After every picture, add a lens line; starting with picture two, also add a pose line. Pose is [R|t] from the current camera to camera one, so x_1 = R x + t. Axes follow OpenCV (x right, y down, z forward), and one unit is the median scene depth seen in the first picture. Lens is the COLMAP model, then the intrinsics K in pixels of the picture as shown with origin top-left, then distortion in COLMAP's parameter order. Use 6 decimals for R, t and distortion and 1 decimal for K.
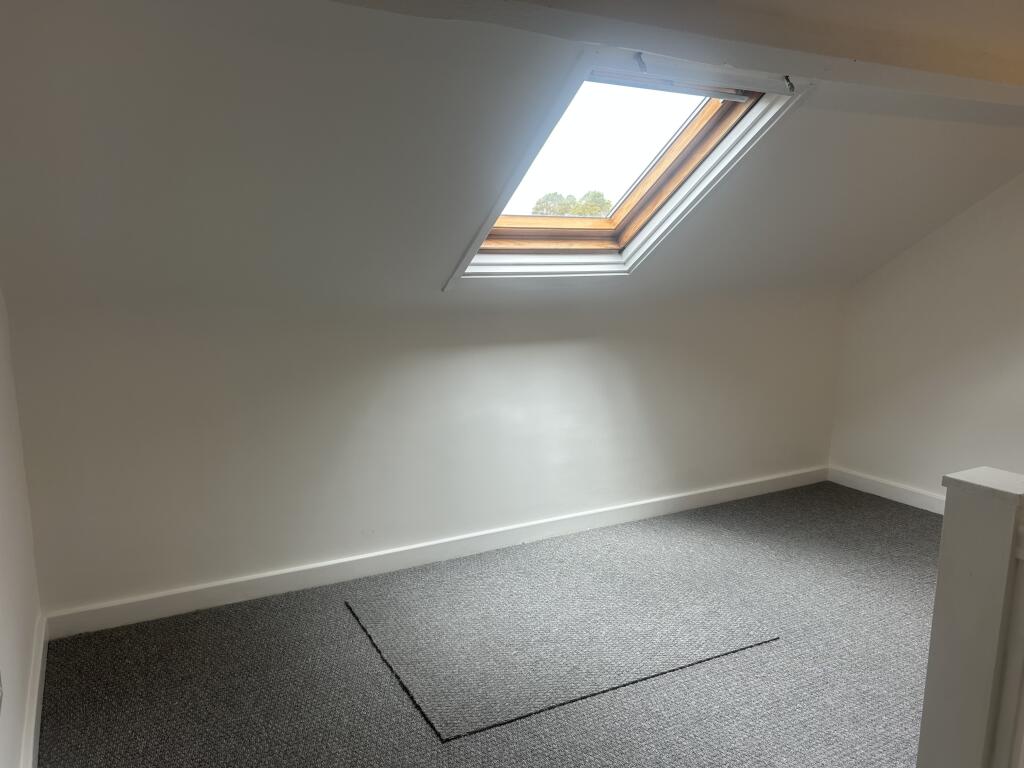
lens RADIAL K [[779.2, 0, 512.9], [0, 779.2, 386.5], [0, 0, 1]] dist [0.044585, -0.024914]
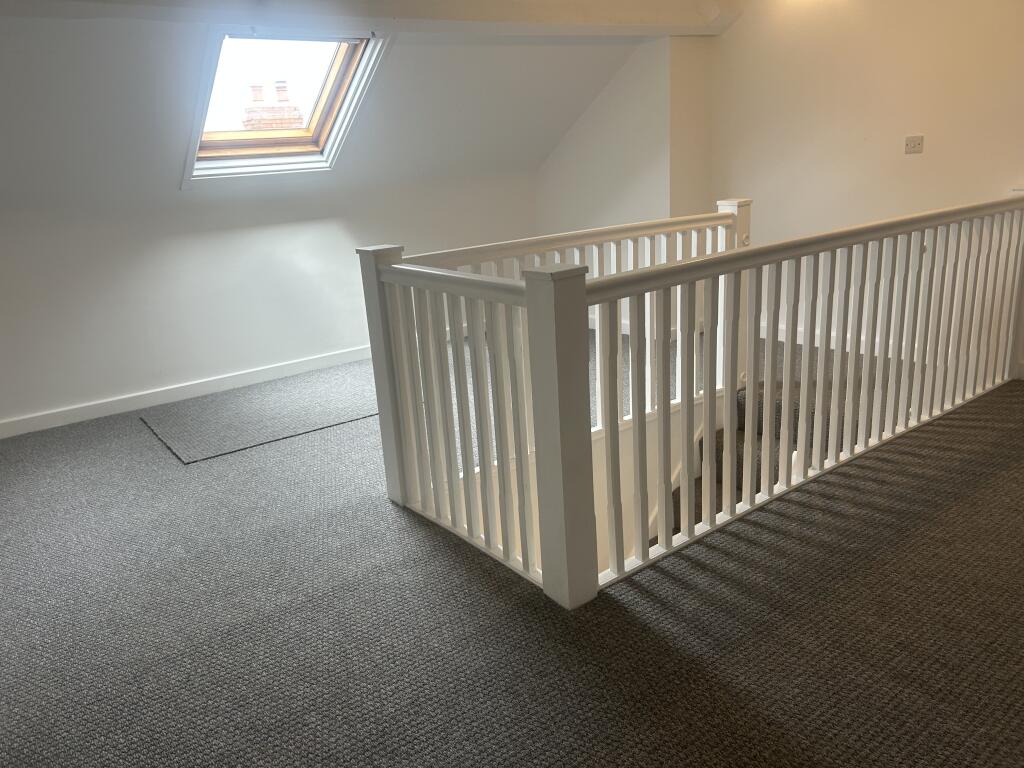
lens RADIAL K [[779.2, 0, 510.6], [0, 779.2, 380.2], [0, 0, 1]] dist [0.044585, -0.024914]
pose [[0.986441, -0.105971, 0.125318, 0.277722], [0.090598, 0.988313, 0.122590, 0.092908], [-0.136844, -0.109575, 0.984514, -0.492515]]
